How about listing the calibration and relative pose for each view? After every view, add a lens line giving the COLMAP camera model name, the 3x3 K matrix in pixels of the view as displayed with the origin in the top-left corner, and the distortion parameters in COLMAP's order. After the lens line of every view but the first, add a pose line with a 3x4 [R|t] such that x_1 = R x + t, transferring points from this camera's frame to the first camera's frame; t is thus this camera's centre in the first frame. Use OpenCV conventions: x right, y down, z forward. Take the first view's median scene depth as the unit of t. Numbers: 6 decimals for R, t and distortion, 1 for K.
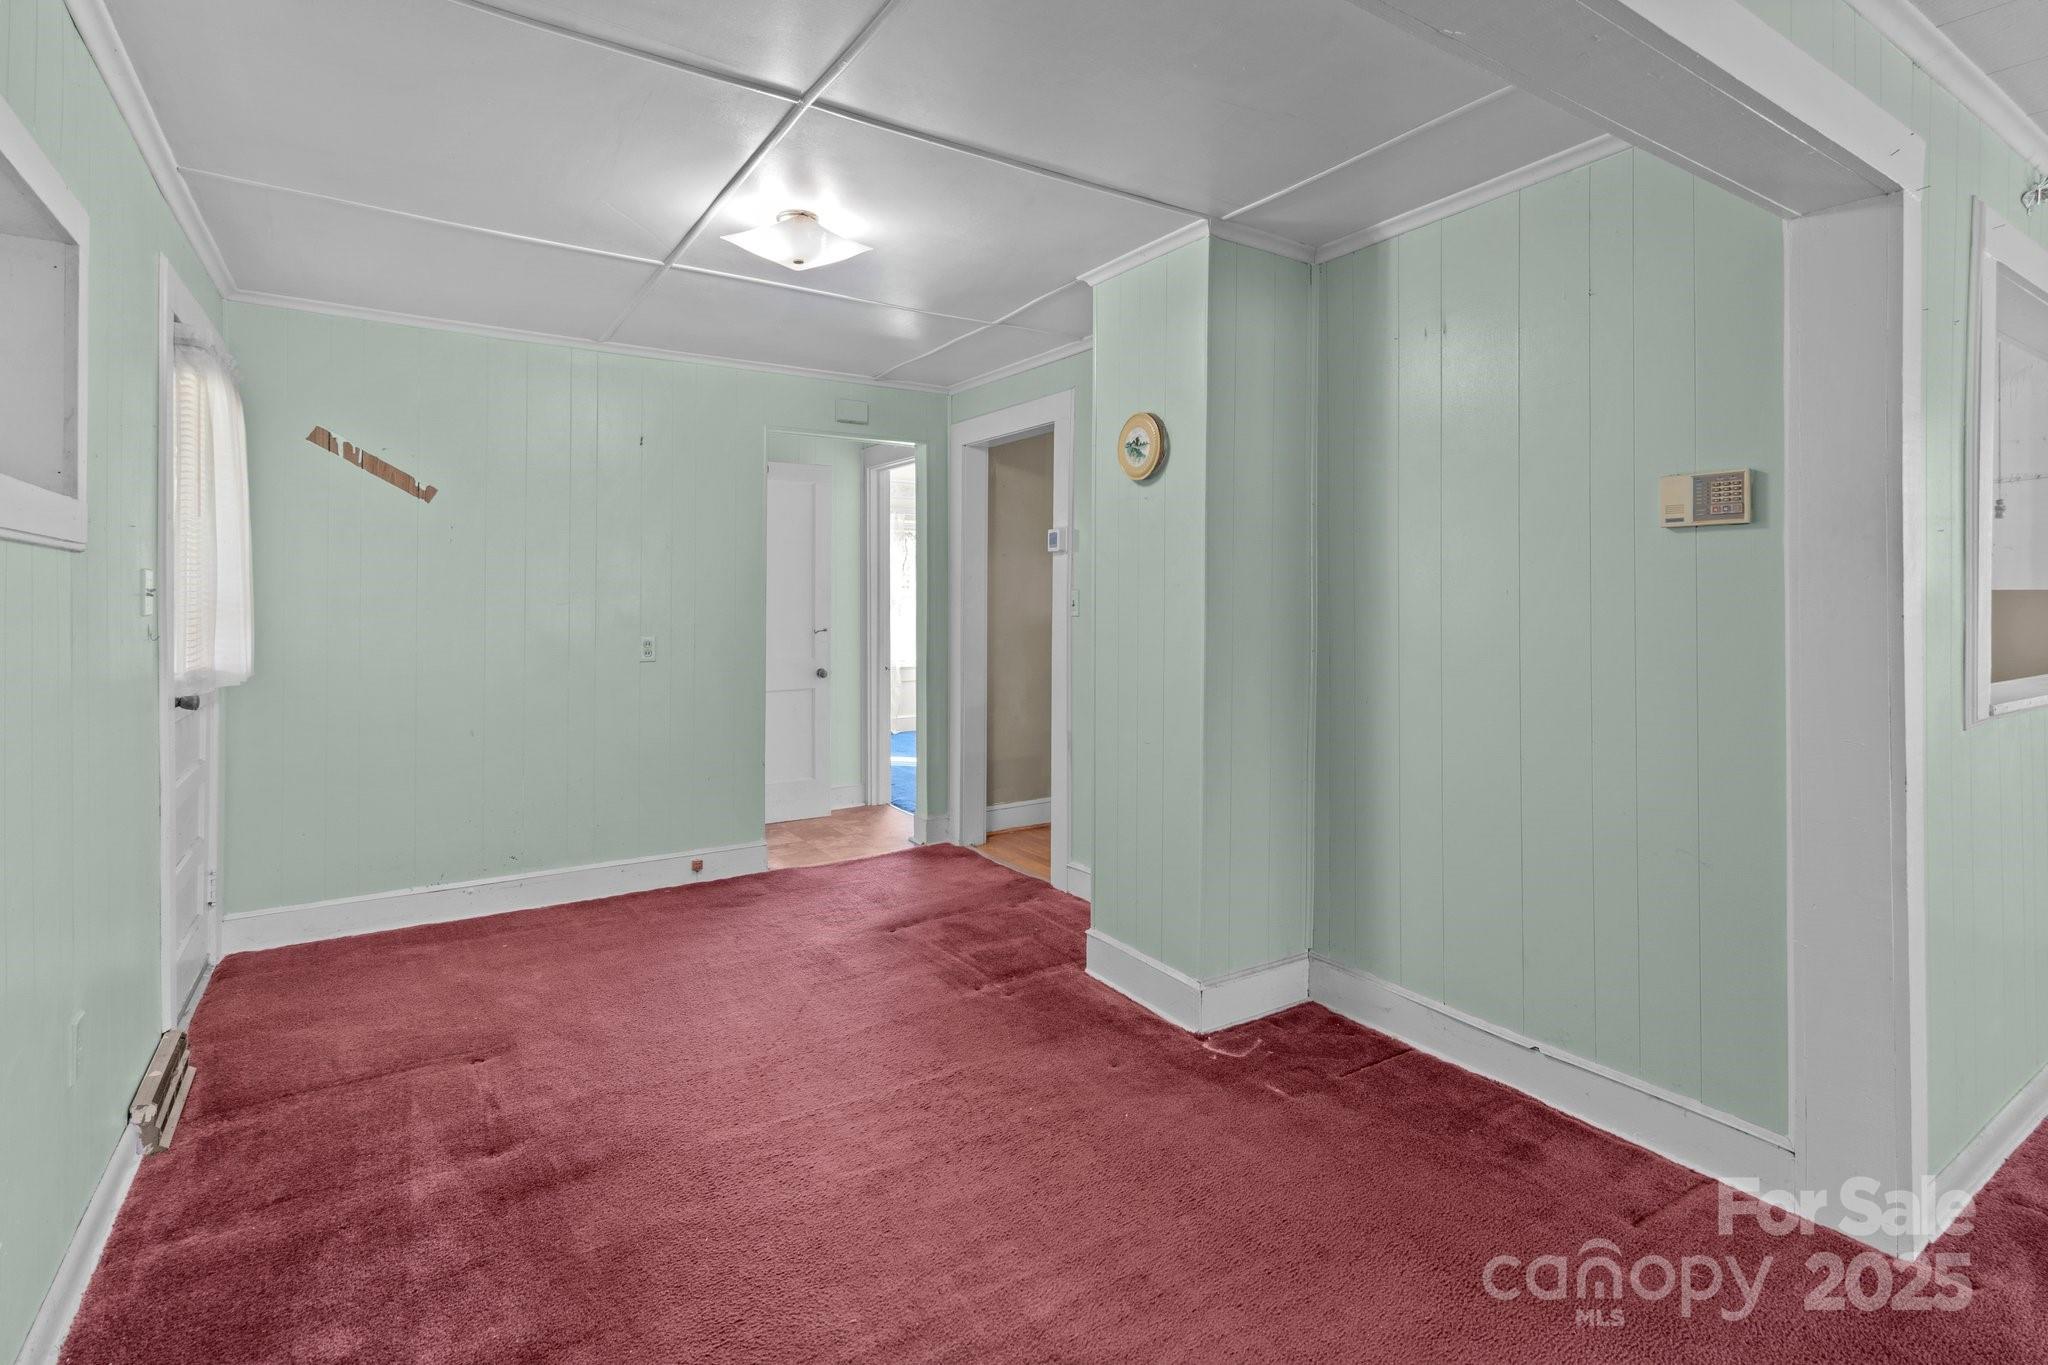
lens RADIAL K [[968.7, 0, 1034.8], [0, 968.7, 587.8], [0, 0, 1]] dist [0.001078, 0.001038]
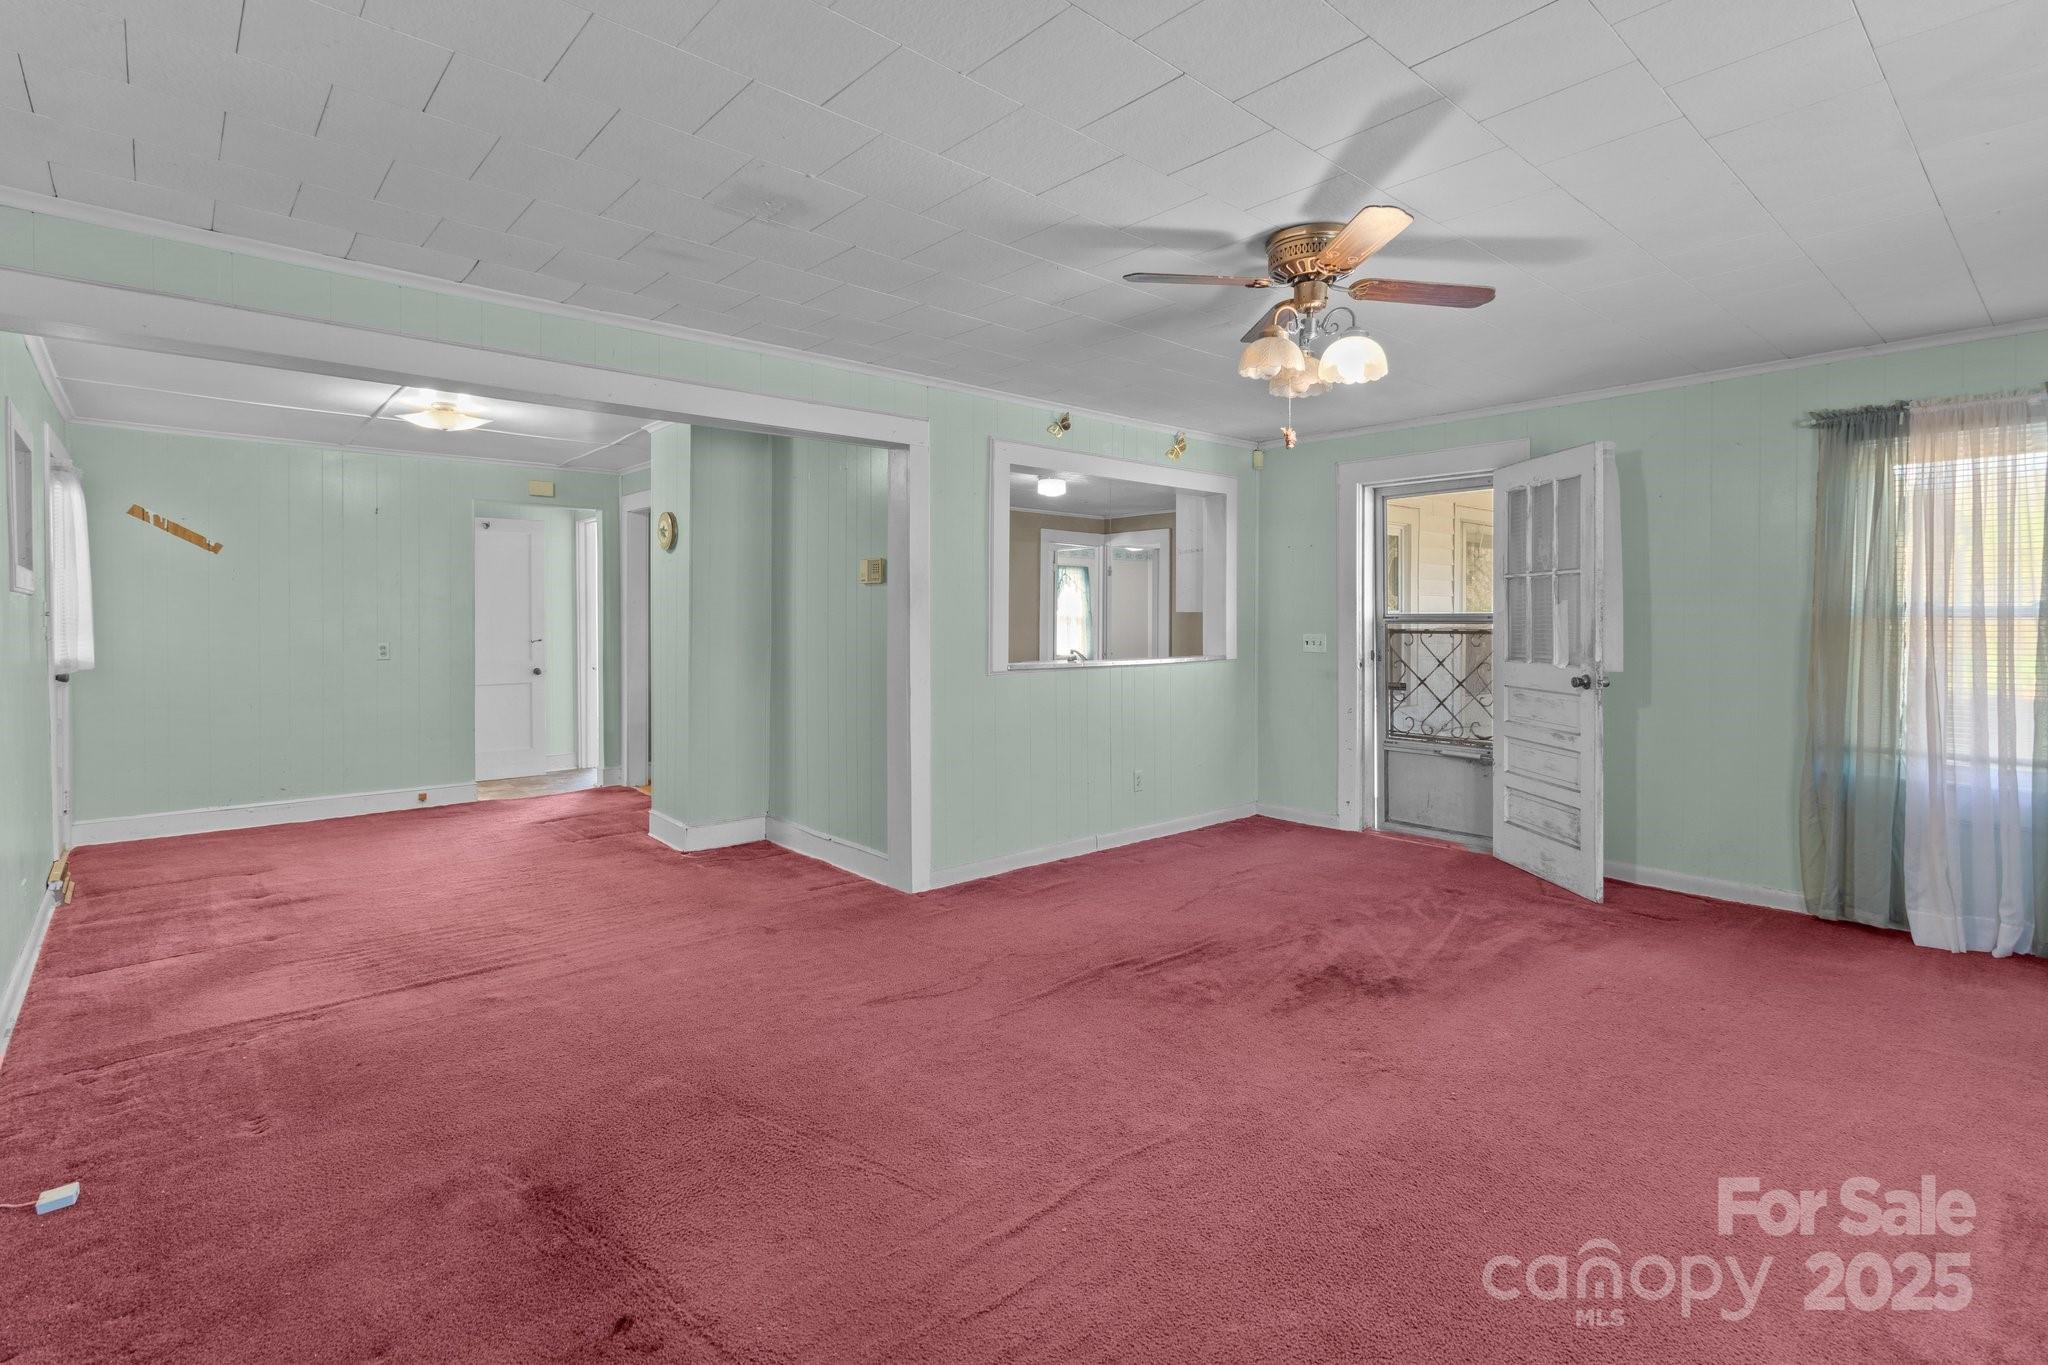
lens RADIAL K [[965.2, 0, 1049.7], [0, 965.2, 624.3], [0, 0, 1]] dist [-0.000013, 0.000007]
pose [[0.988863, -0.002003, 0.148817, 0.537660], [-0.000774, 0.999827, 0.018600, -0.009196], [-0.148829, -0.018508, 0.988690, -0.844933]]
